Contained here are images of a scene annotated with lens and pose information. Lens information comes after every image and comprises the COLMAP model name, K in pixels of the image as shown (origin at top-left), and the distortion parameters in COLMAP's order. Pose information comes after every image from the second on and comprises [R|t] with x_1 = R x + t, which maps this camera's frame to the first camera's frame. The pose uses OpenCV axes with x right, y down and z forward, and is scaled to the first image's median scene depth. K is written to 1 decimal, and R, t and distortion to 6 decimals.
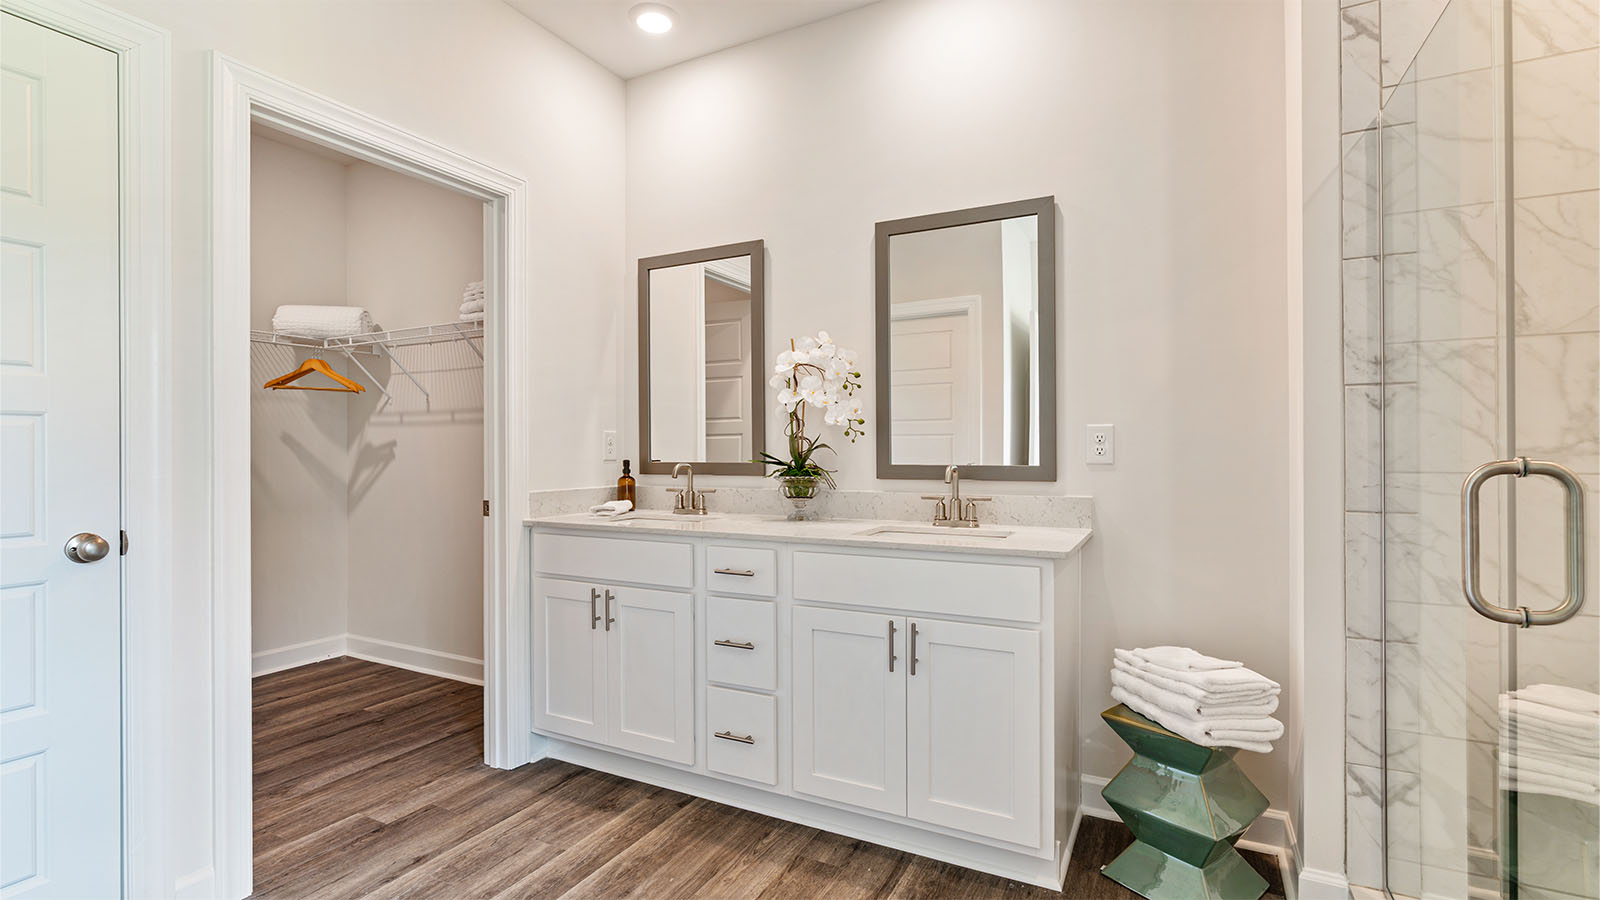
lens RADIAL K [[731.2, 0, 794.5], [0, 731.2, 448.4], [0, 0, 1]] dist [-0.004024, 0.000179]
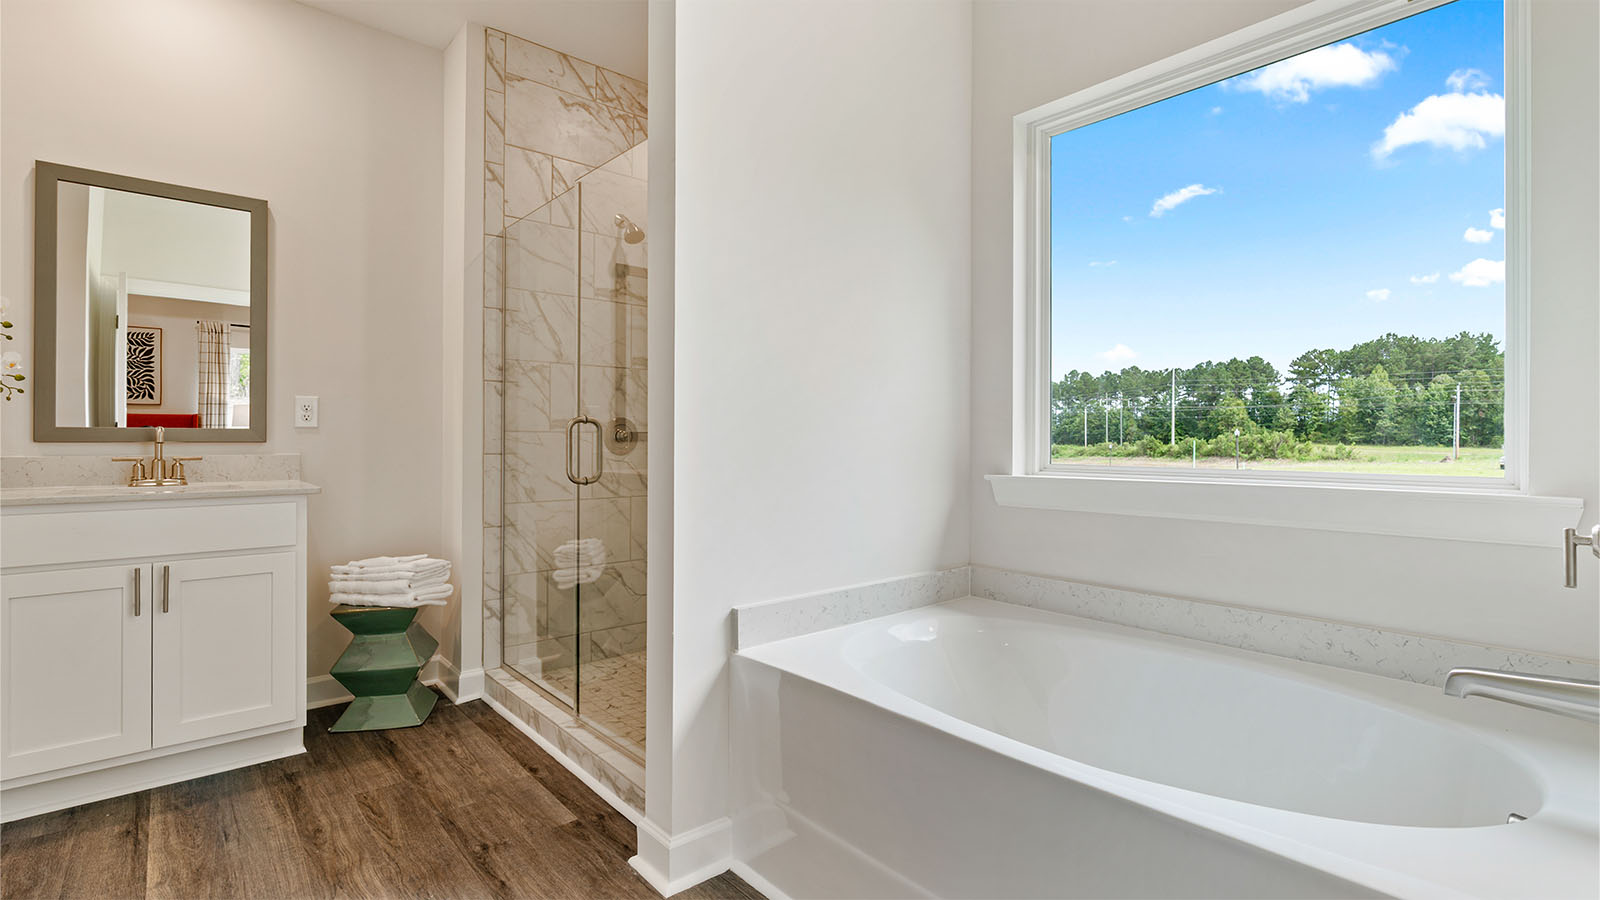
lens RADIAL K [[730.8, 0, 802.4], [0, 730.8, 436.7], [0, 0, 1]] dist [-0.002187, -0.000062]
pose [[0.362333, 0.009656, 0.931999, -0.550911], [-0.005670, 0.999951, -0.008156, 0.052896], [-0.932031, -0.002330, 0.362370, -0.306151]]
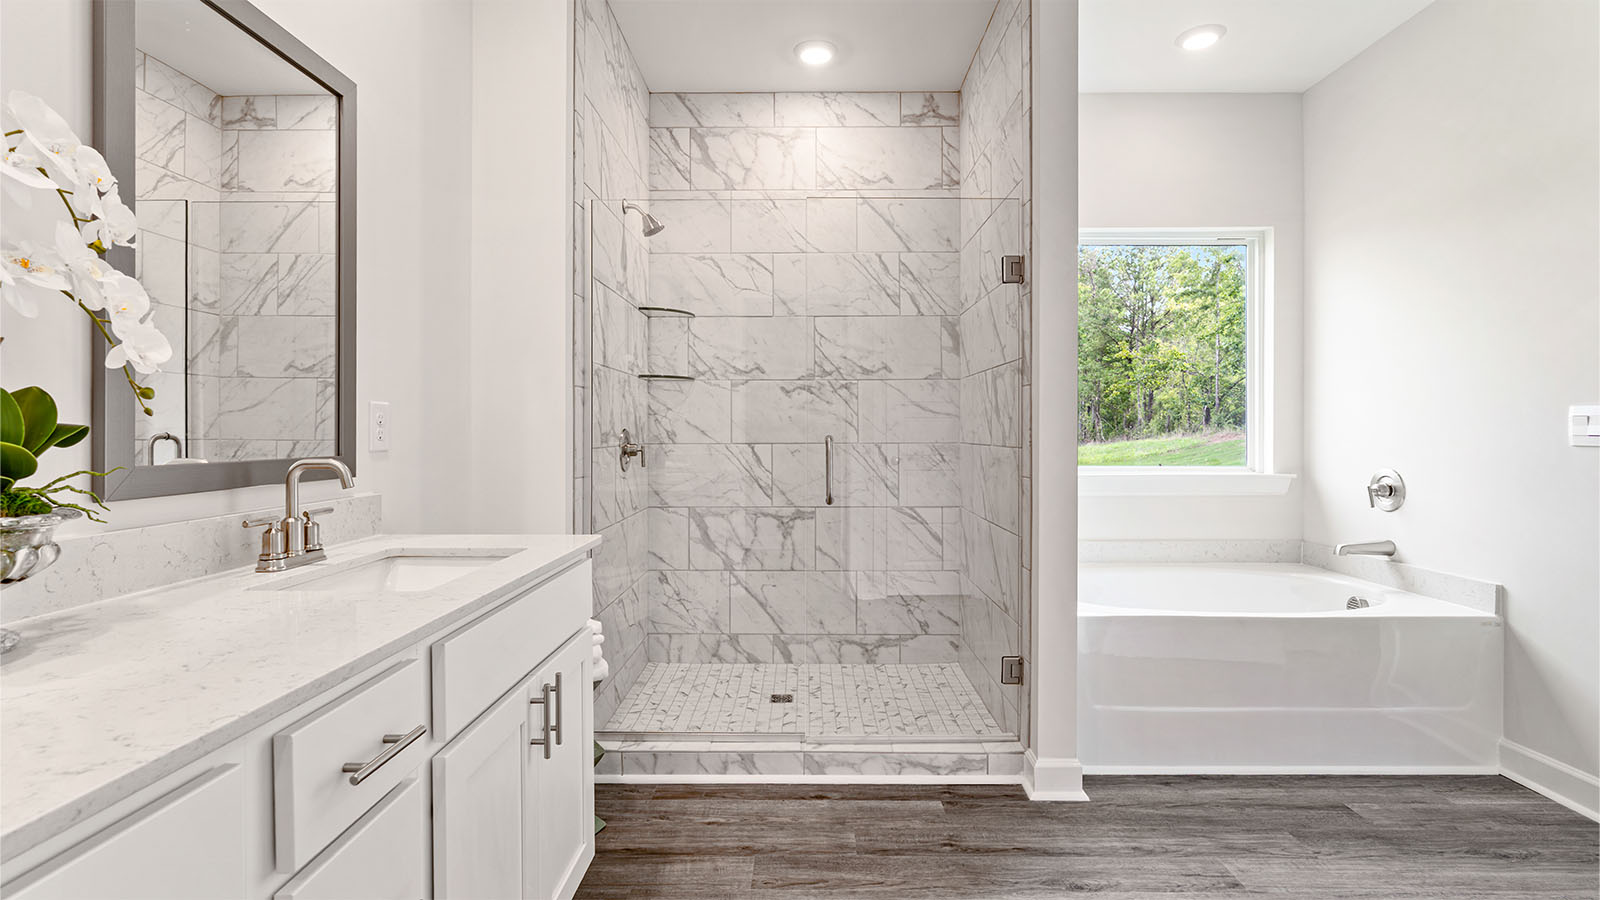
lens RADIAL K [[732.1, 0, 803.2], [0, 732.1, 432.7], [0, 0, 1]] dist [-0.013772, 0.000005]
pose [[-0.455369, 0.003479, 0.890296, -0.630776], [0.002575, 0.999993, -0.002591, 0.005079], [-0.890299, 0.001113, -0.455375, 1.192787]]
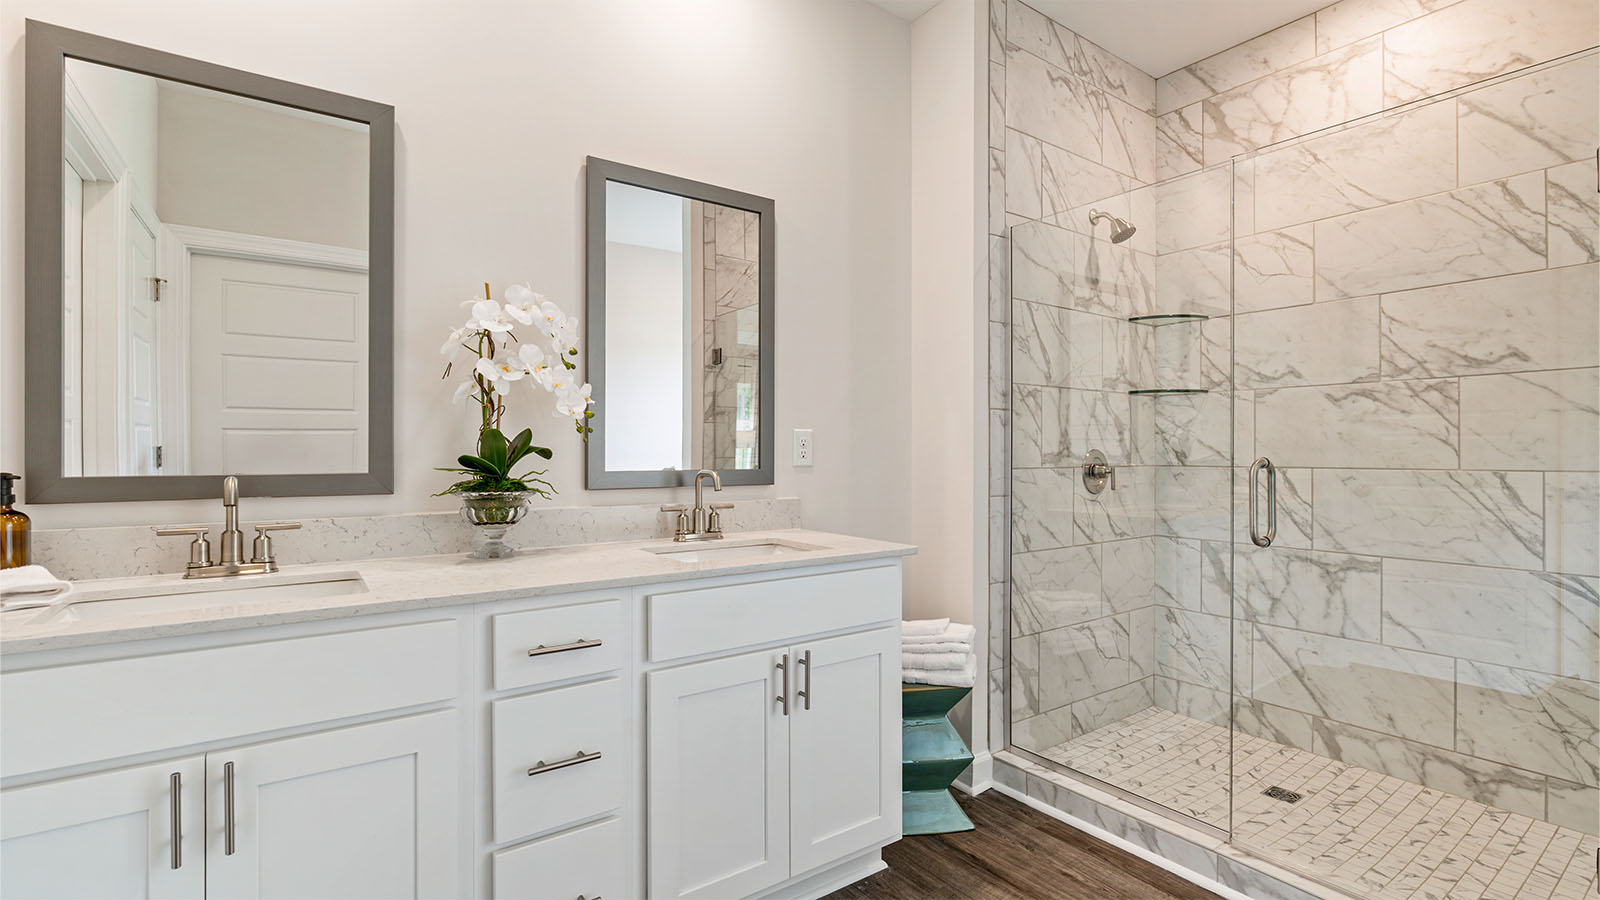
lens RADIAL K [[723.0, 0, 801.8], [0, 723.0, 452.3], [0, 0, 1]] dist [-0.002720, 0.000605]
pose [[0.452310, 0.005220, 0.891845, -0.658267], [-0.003431, 0.999986, -0.004112, 0.006127], [-0.891854, -0.001200, 0.452322, 0.658589]]
